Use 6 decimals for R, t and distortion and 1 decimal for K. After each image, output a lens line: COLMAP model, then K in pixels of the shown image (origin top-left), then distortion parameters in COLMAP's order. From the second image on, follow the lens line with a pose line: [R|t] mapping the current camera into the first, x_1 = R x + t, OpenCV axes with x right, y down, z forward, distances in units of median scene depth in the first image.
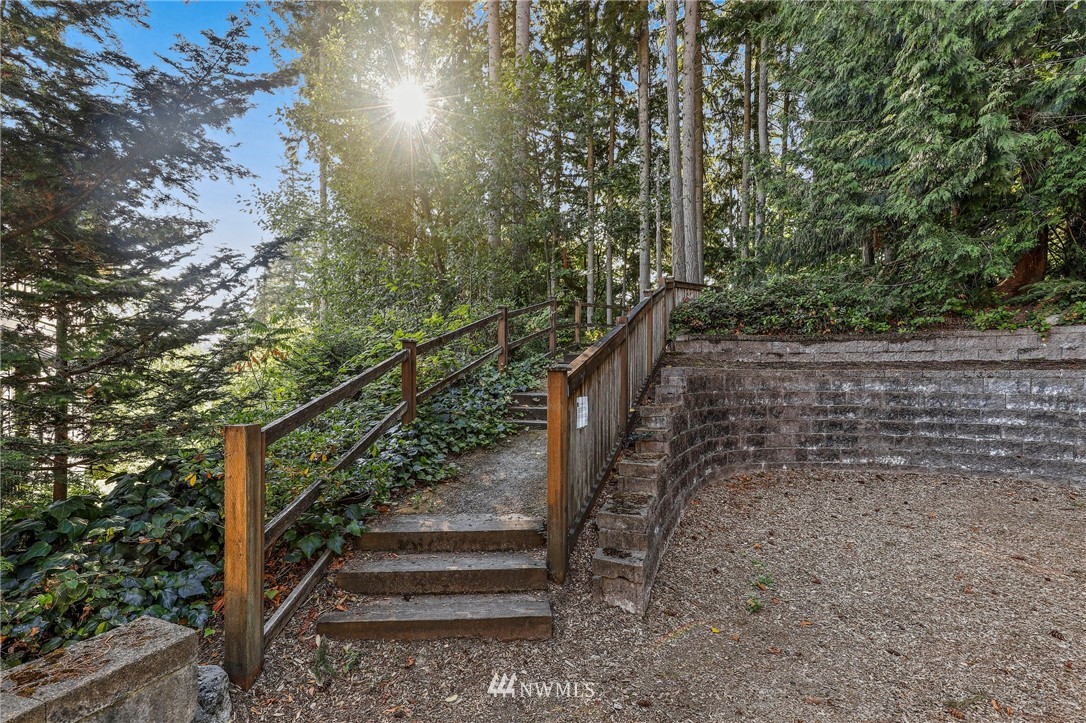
lens RADIAL K [[497.6, 0, 543.2], [0, 497.6, 360.5], [0, 0, 1]] dist [0.003938, 0.001662]
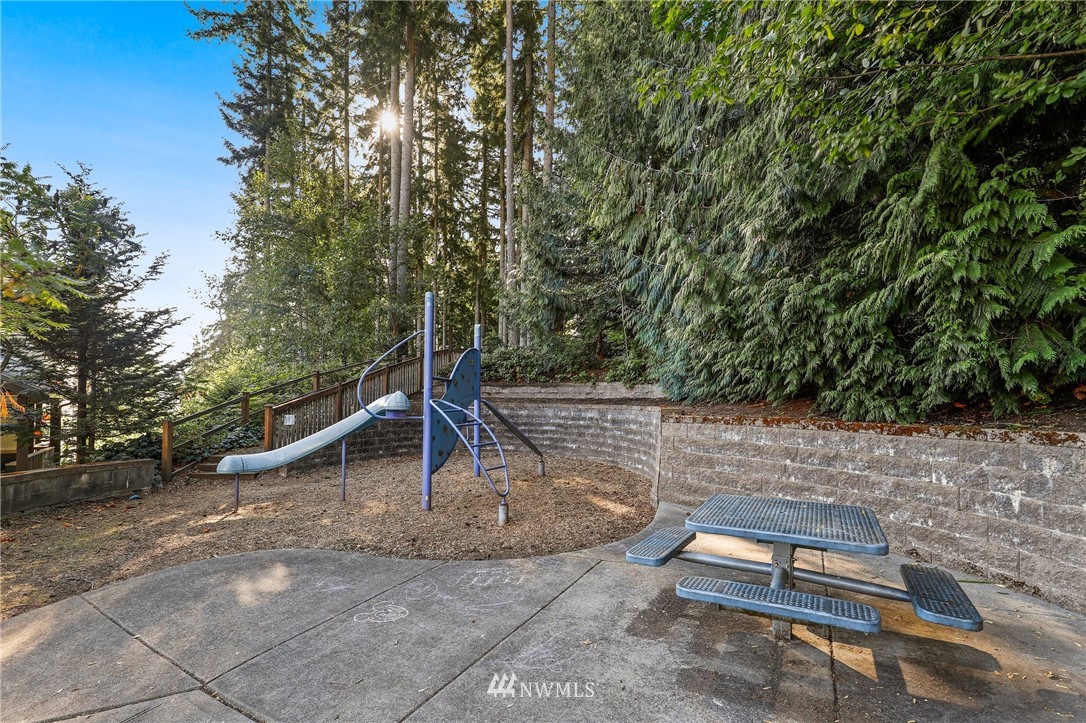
lens RADIAL K [[497.6, 0, 542.9], [0, 497.6, 364.4], [0, 0, 1]] dist [0.003938, 0.001662]
pose [[0.998593, 0.011783, 0.051710, 0.751834], [-0.009992, 0.999345, -0.034769, -0.072996], [-0.052085, 0.034204, 0.998057, -1.089940]]
